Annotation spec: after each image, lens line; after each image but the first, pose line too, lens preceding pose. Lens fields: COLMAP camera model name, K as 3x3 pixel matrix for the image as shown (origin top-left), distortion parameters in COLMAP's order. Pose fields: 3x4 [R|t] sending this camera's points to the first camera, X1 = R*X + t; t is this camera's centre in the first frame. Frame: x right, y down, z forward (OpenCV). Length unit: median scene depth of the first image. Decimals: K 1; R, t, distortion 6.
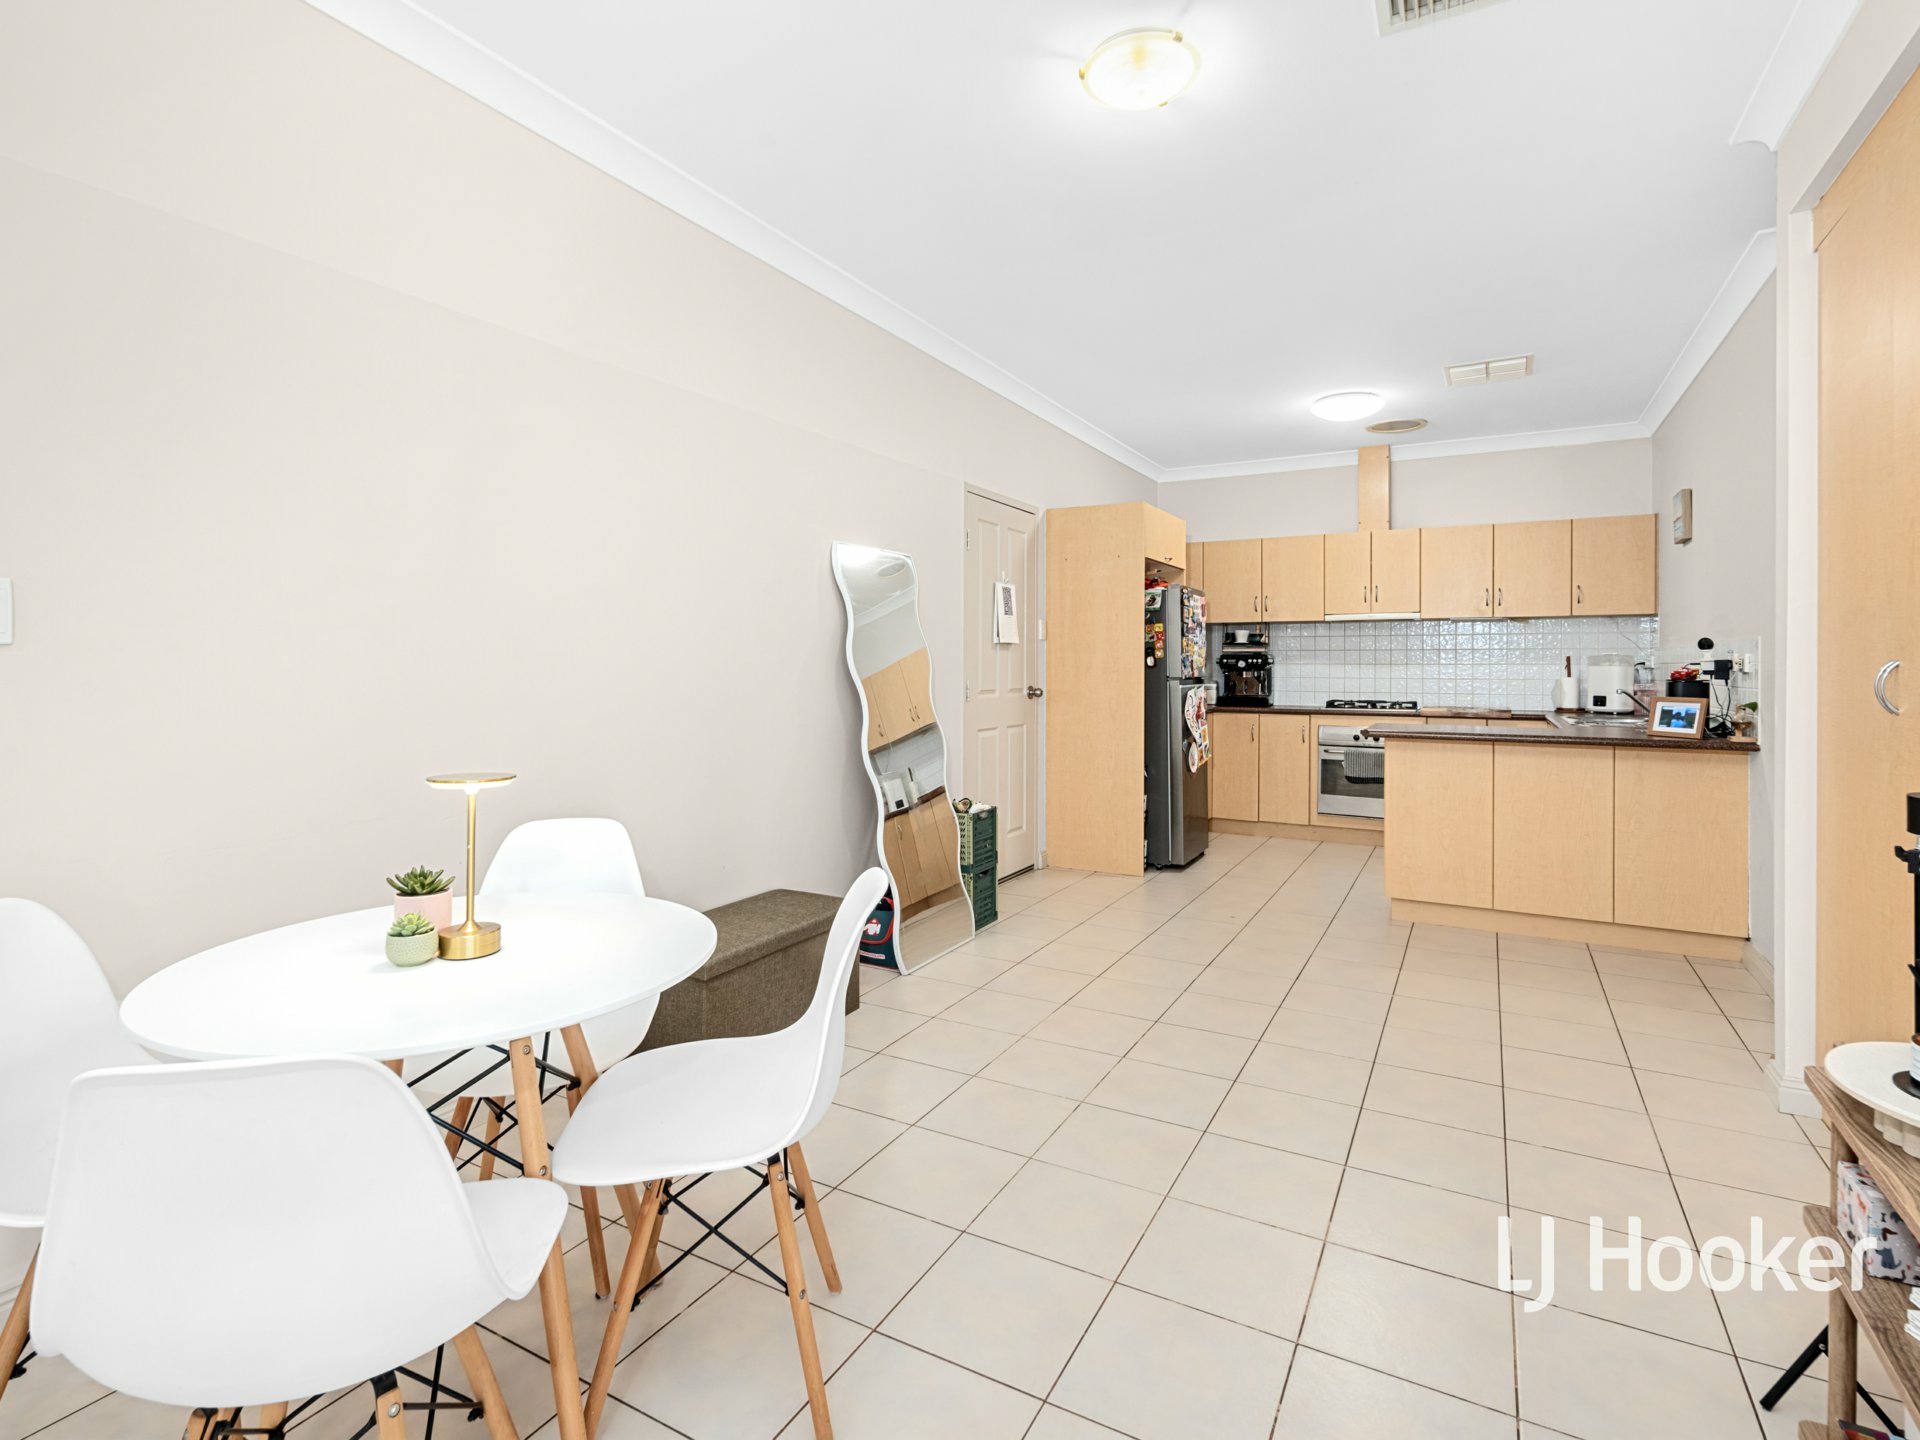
lens RADIAL K [[958.3, 0, 944.2], [0, 958.3, 664.3], [0, 0, 1]] dist [0.001103, -0.002633]
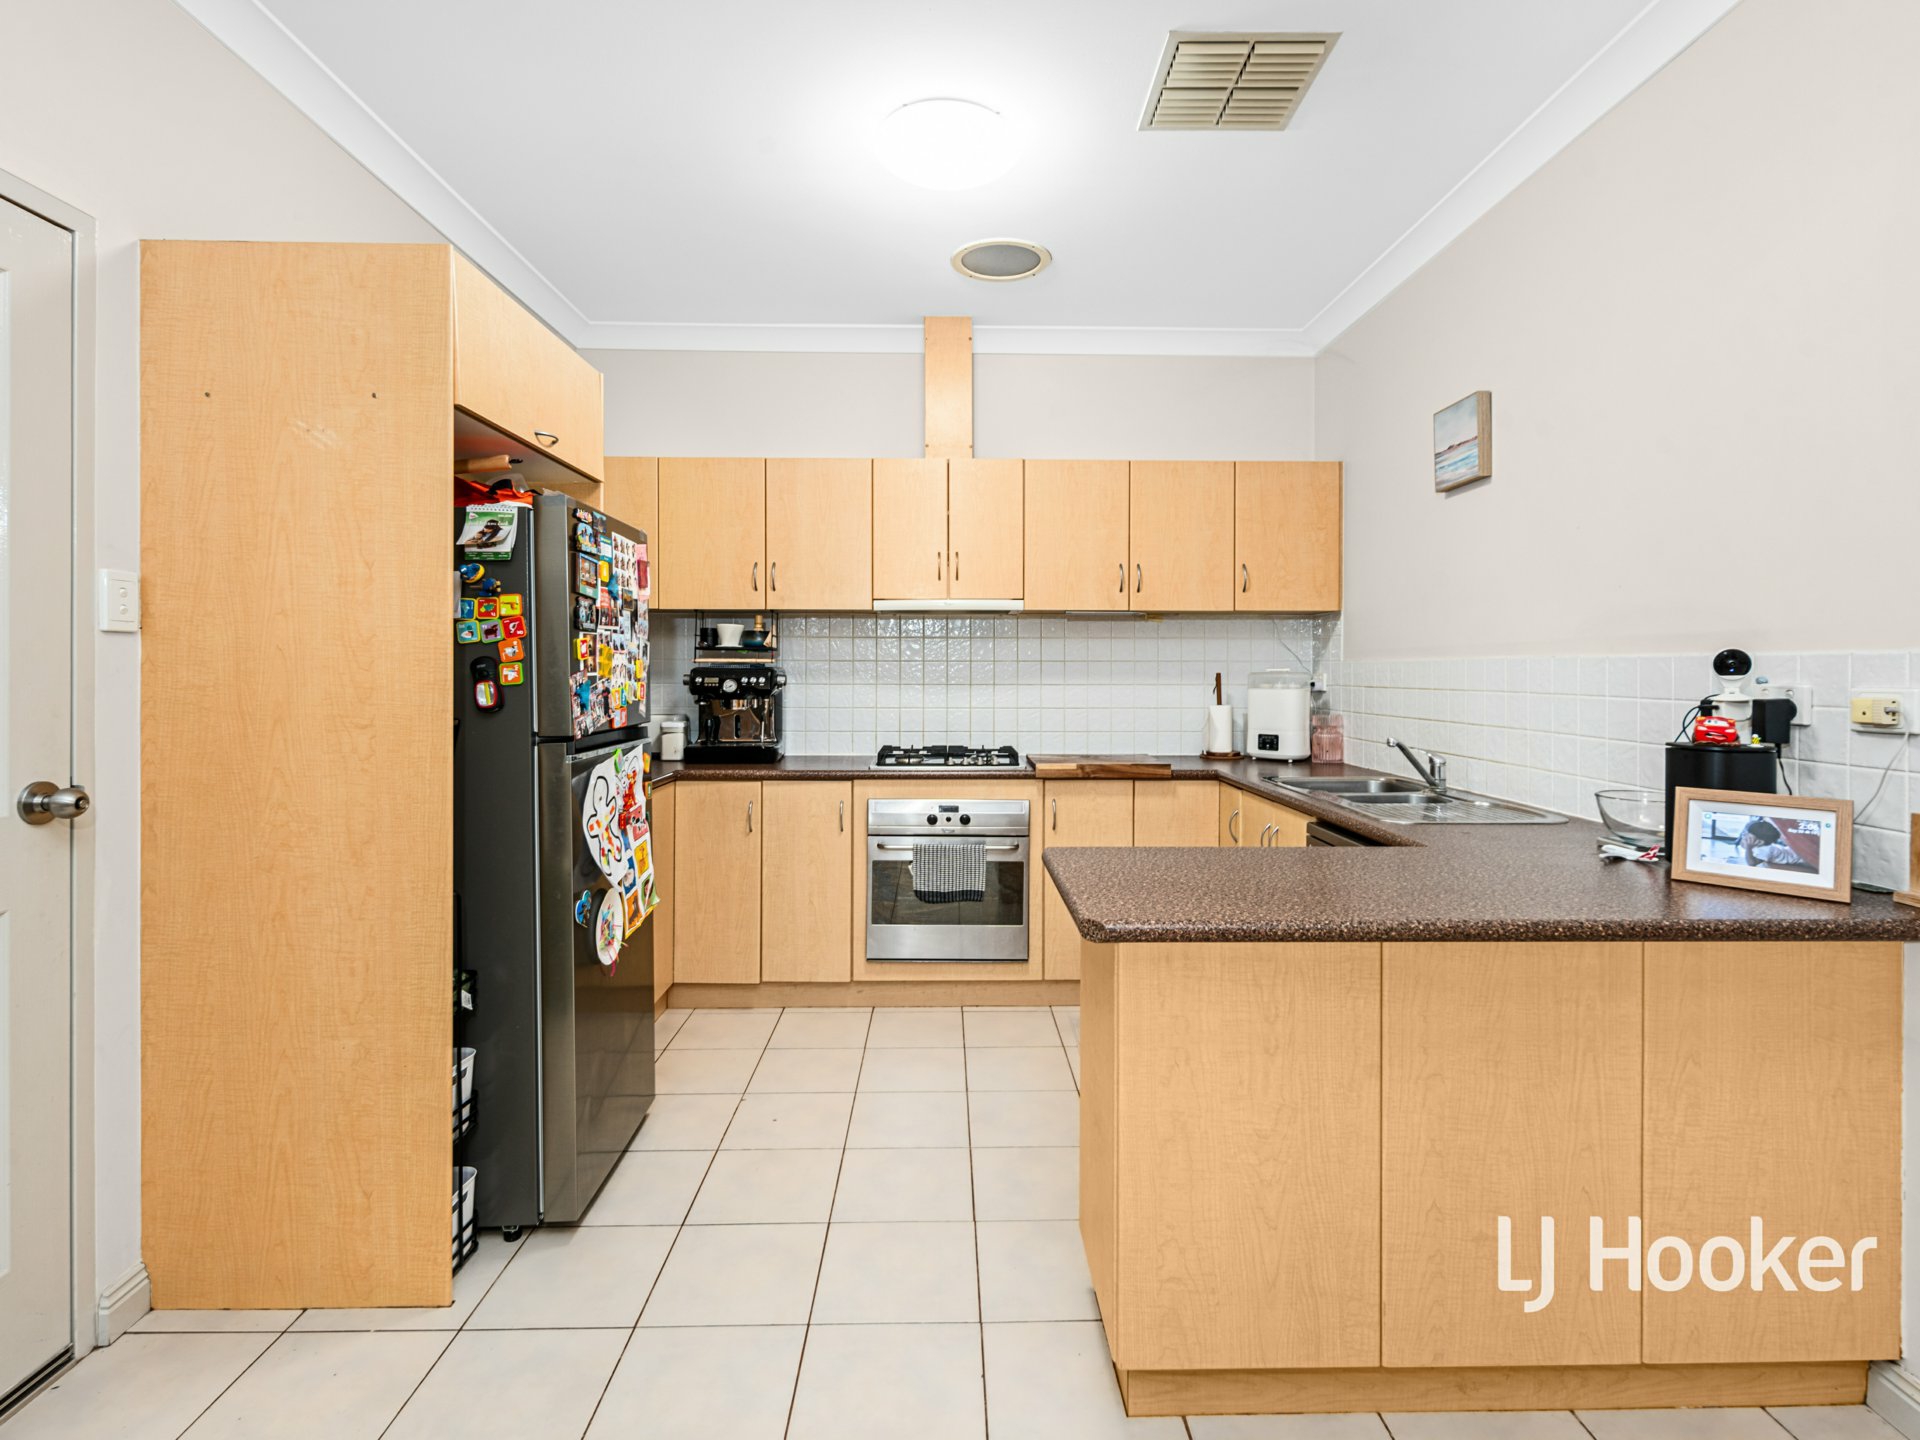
lens RADIAL K [[958.3, 0, 986.5], [0, 958.3, 671.9], [0, 0, 1]] dist [0.001103, -0.002633]
pose [[0.849414, -0.002509, 0.527721, 0.159126], [-0.000337, 0.999986, 0.005297, -0.012175], [-0.527727, -0.004677, 0.849401, 0.498139]]
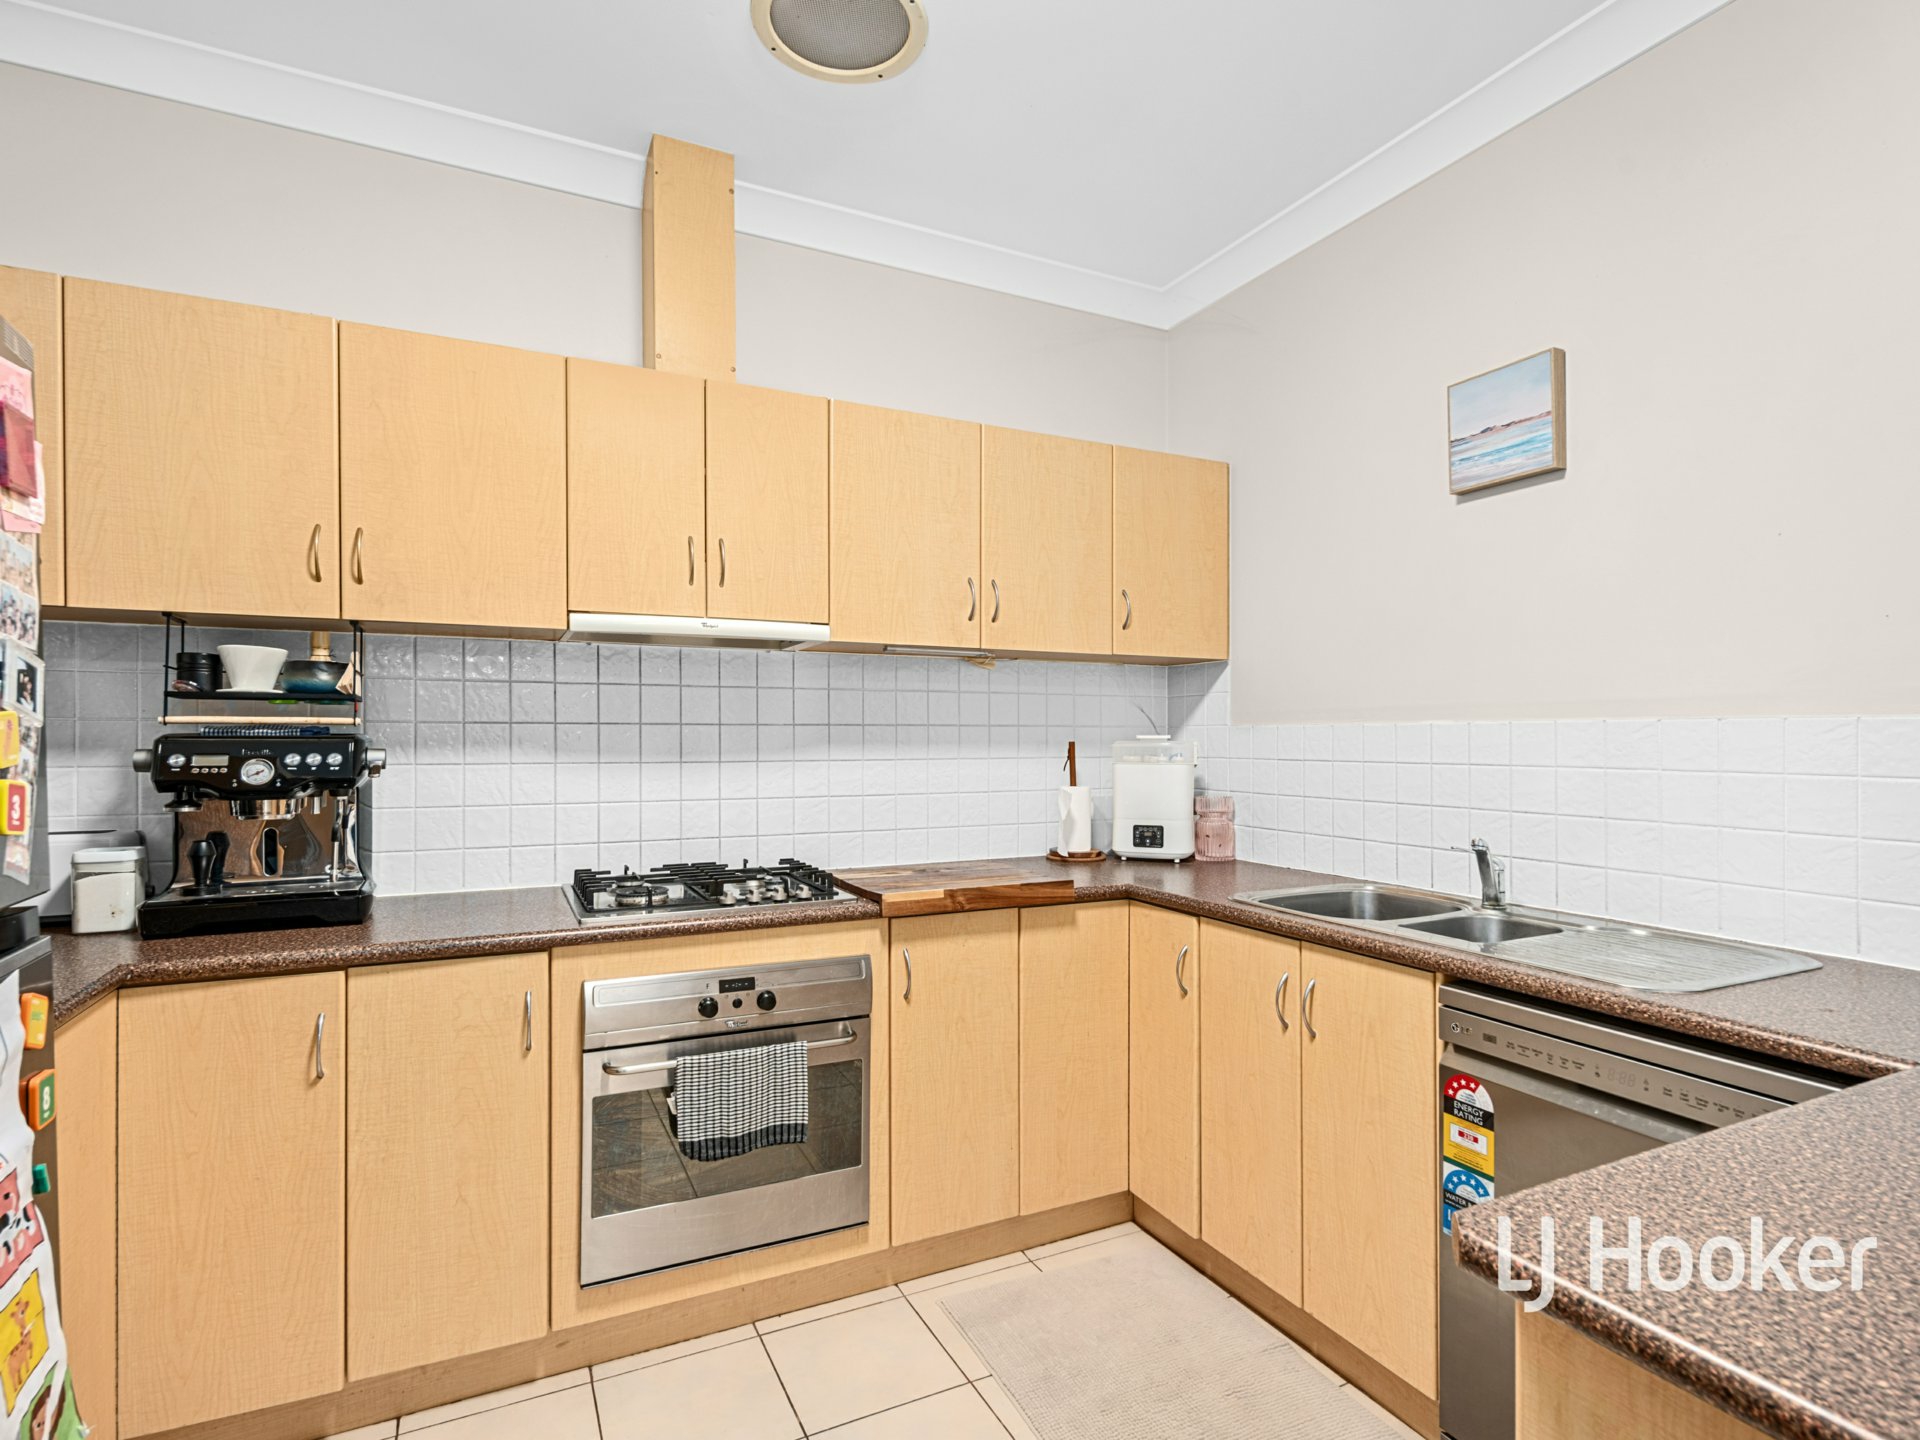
lens RADIAL K [[958.3, 0, 961.9], [0, 958.3, 738.1], [0, 0, 1]] dist [0.001103, -0.002633]
pose [[0.551421, -0.003097, 0.834221, 0.212338], [-0.000569, 0.999991, 0.004088, -0.011646], [-0.834227, -0.002729, 0.551415, 0.743821]]
